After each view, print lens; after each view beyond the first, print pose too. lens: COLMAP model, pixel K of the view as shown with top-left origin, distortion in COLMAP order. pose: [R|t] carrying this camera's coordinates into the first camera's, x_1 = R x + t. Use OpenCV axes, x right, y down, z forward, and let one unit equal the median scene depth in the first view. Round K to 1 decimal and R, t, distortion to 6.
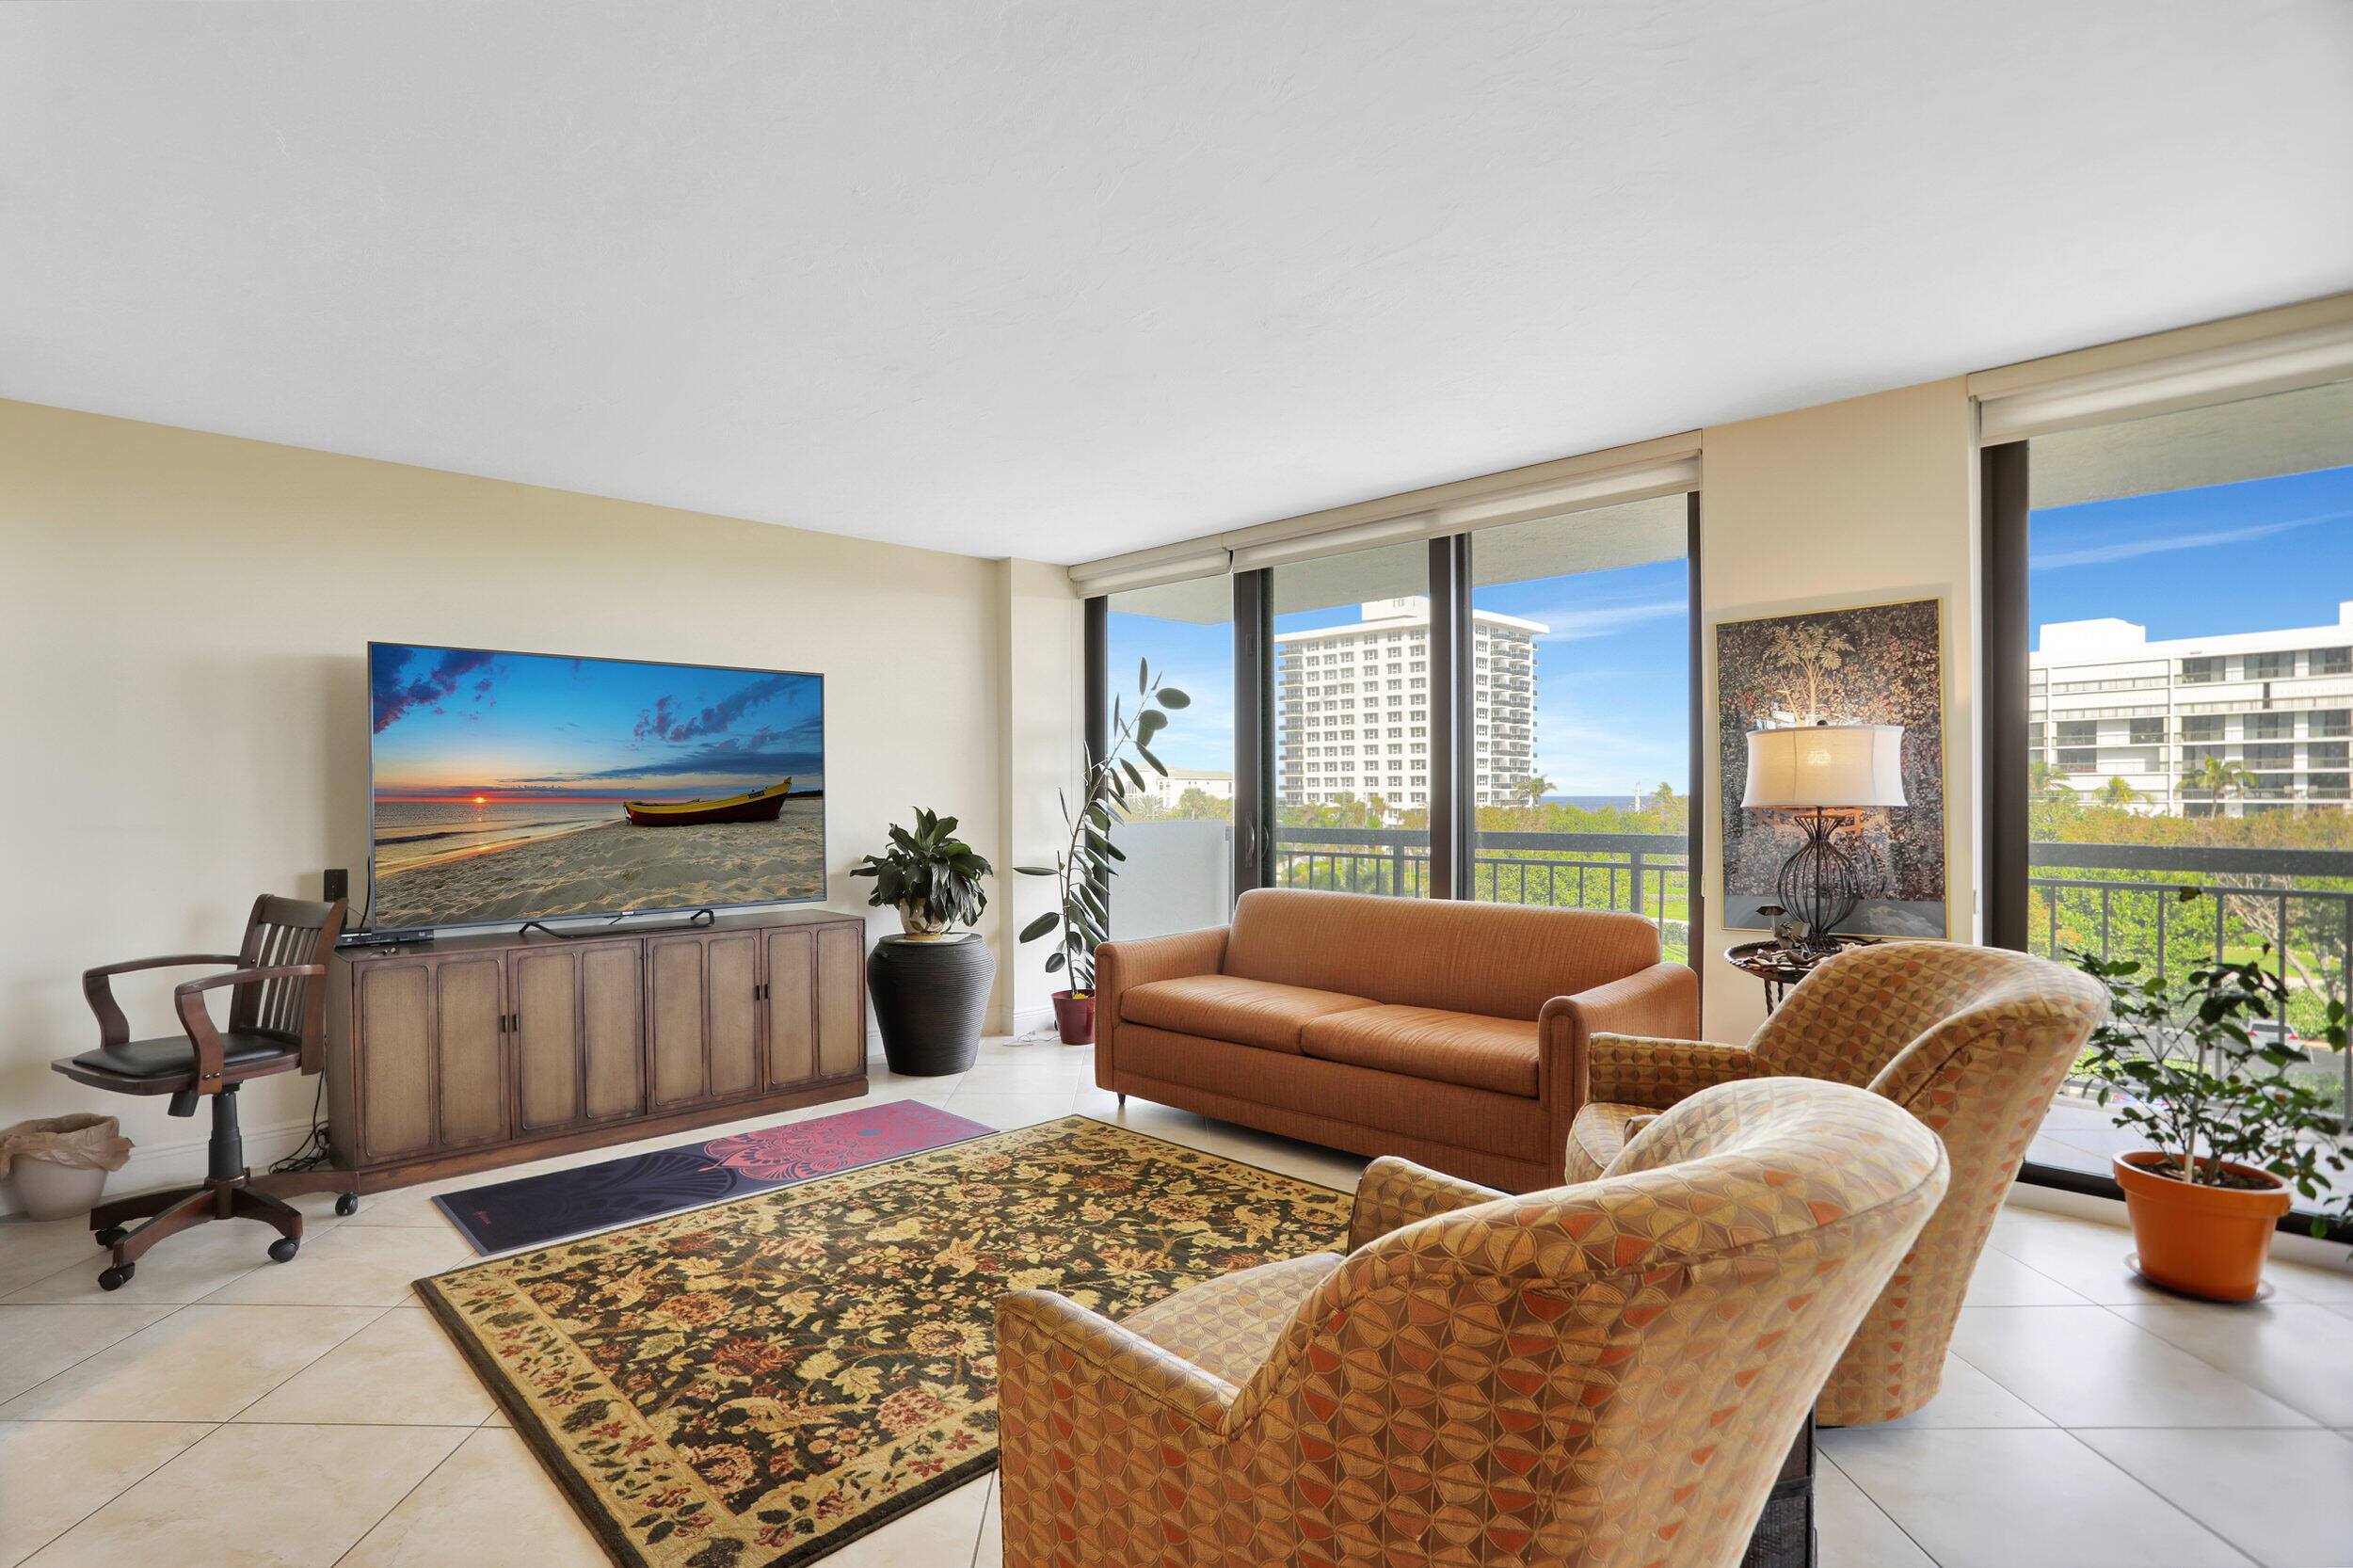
lens RADIAL K [[1155.8, 0, 1153.6], [0, 1155.8, 803.9], [0, 0, 1]] dist [-0.056543, 0.016796]
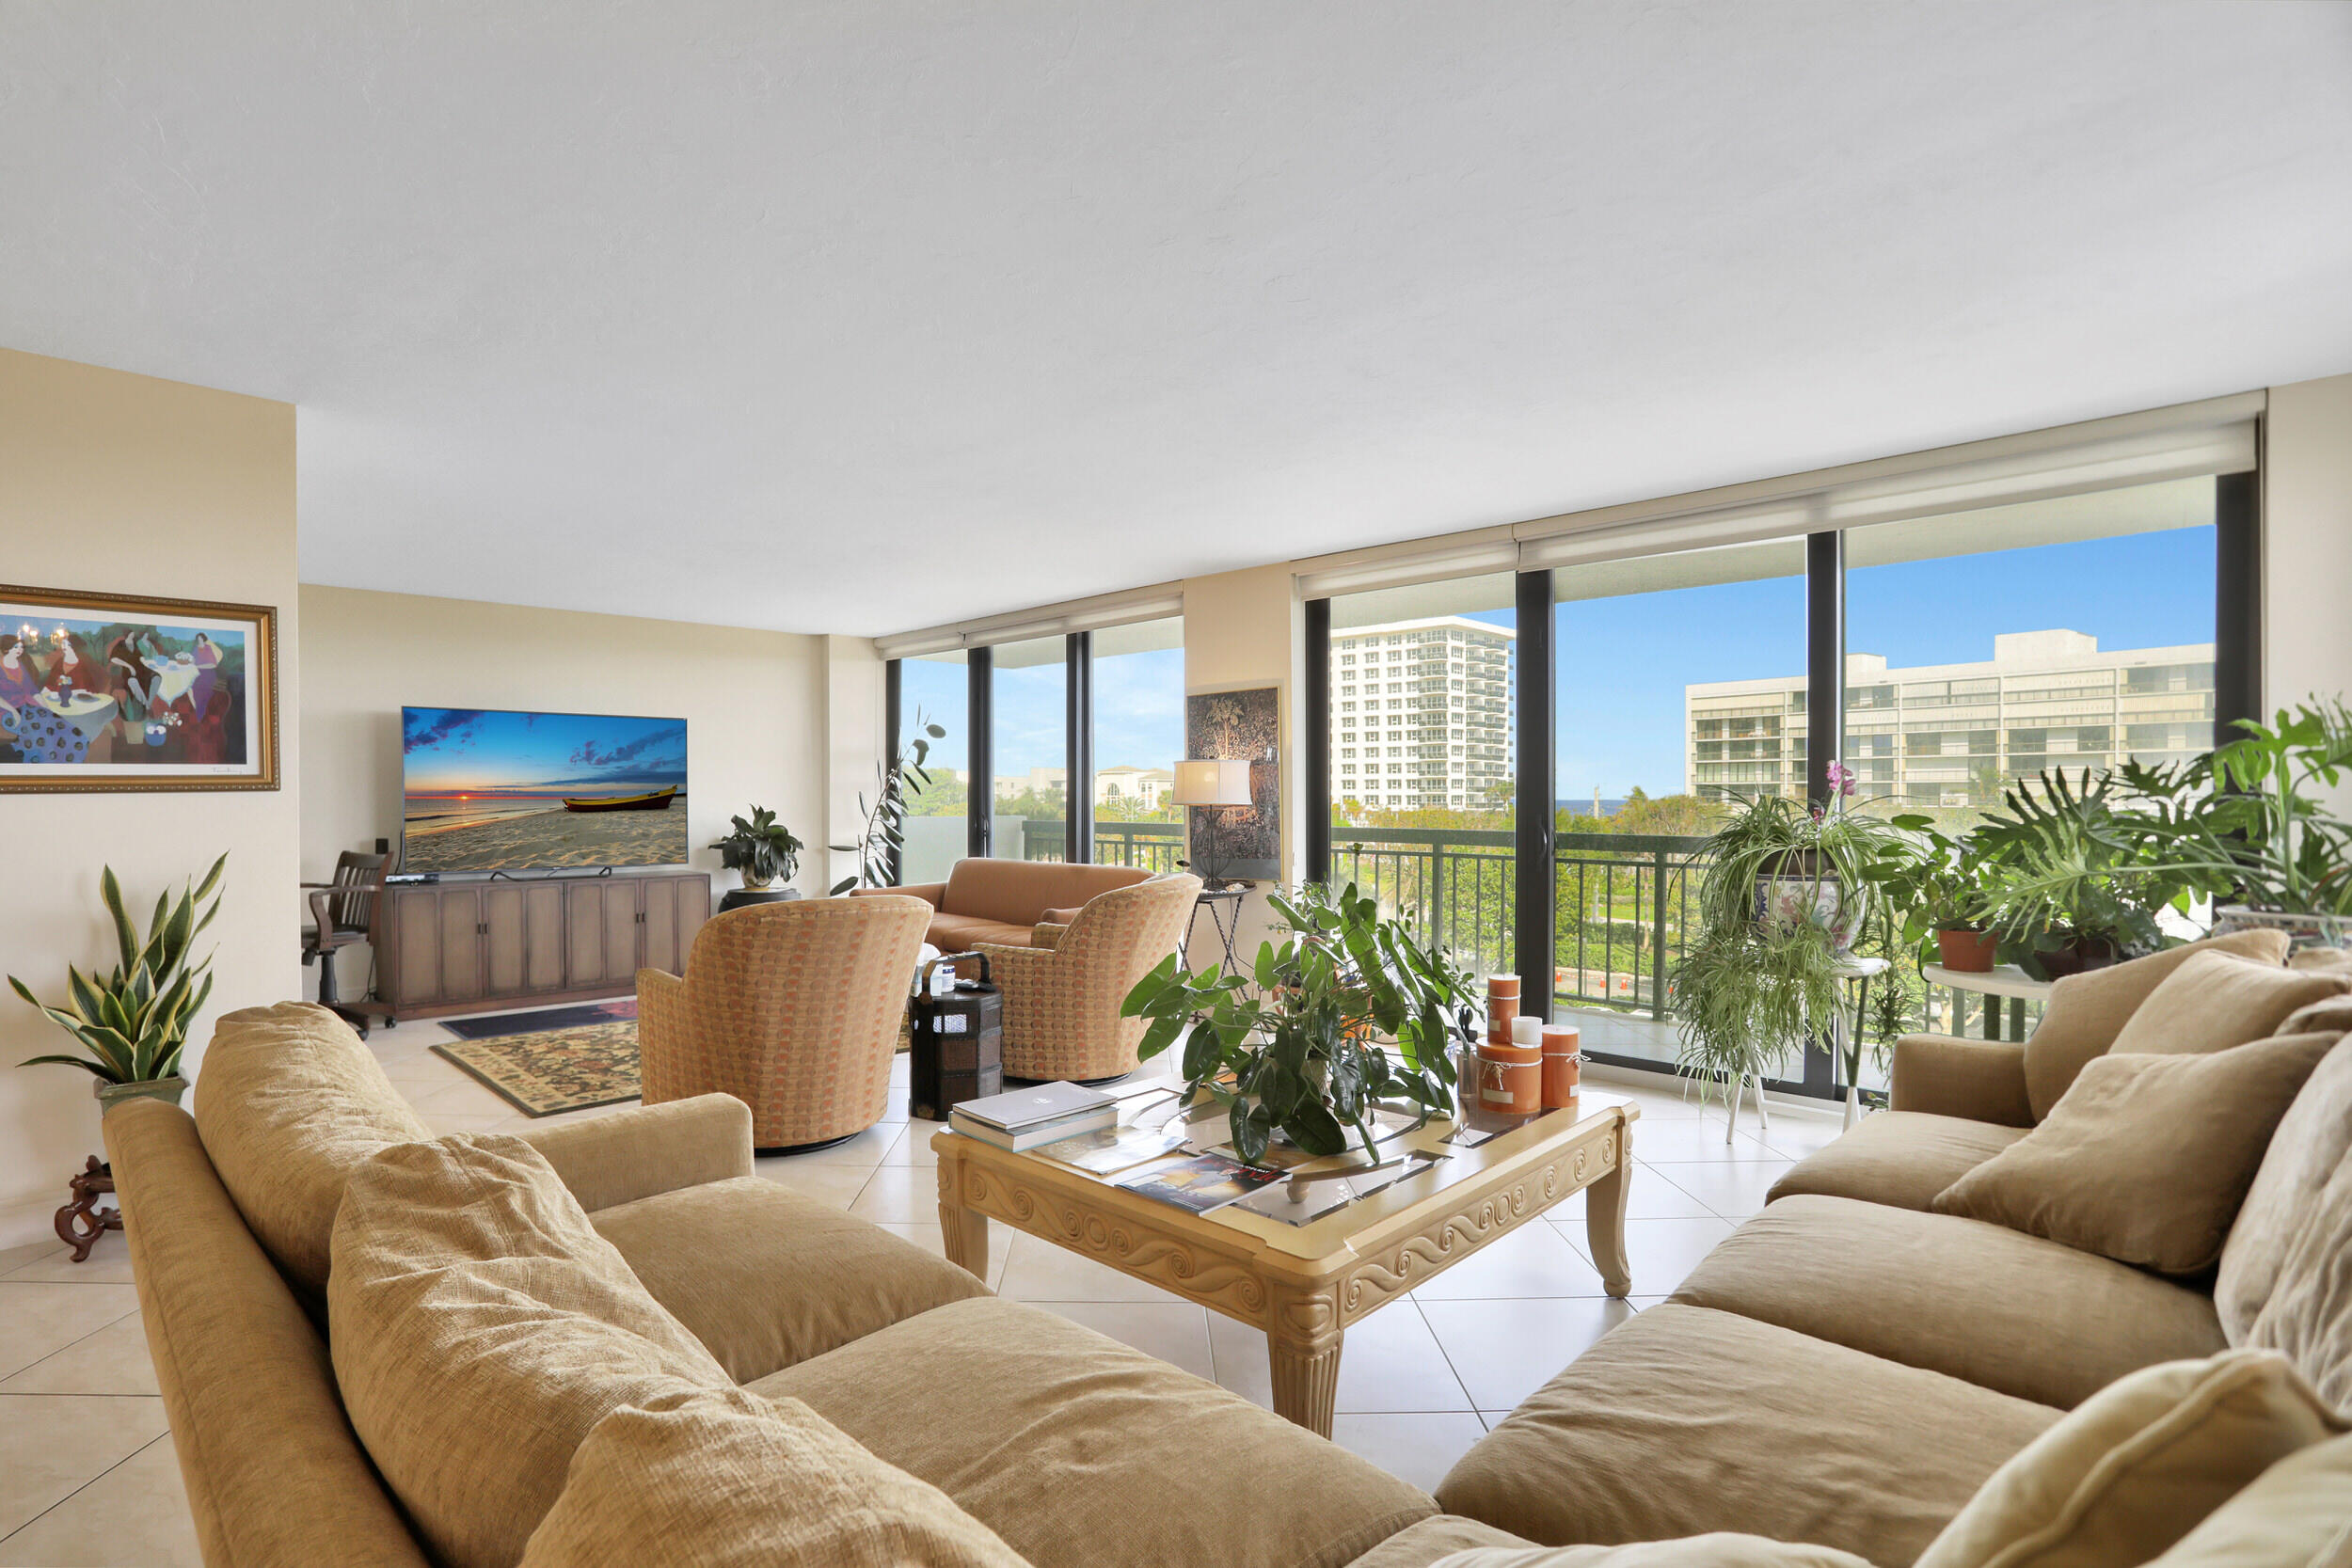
lens RADIAL K [[1155.2, 0, 1131.5], [0, 1155.2, 818.2], [0, 0, 1]] dist [-0.056543, 0.016796]
pose [[0.999977, 0.004643, -0.004857, 0.302783], [-0.004592, 0.999934, 0.010506, 0.002754], [0.004905, -0.010484, 0.999933, -0.510070]]
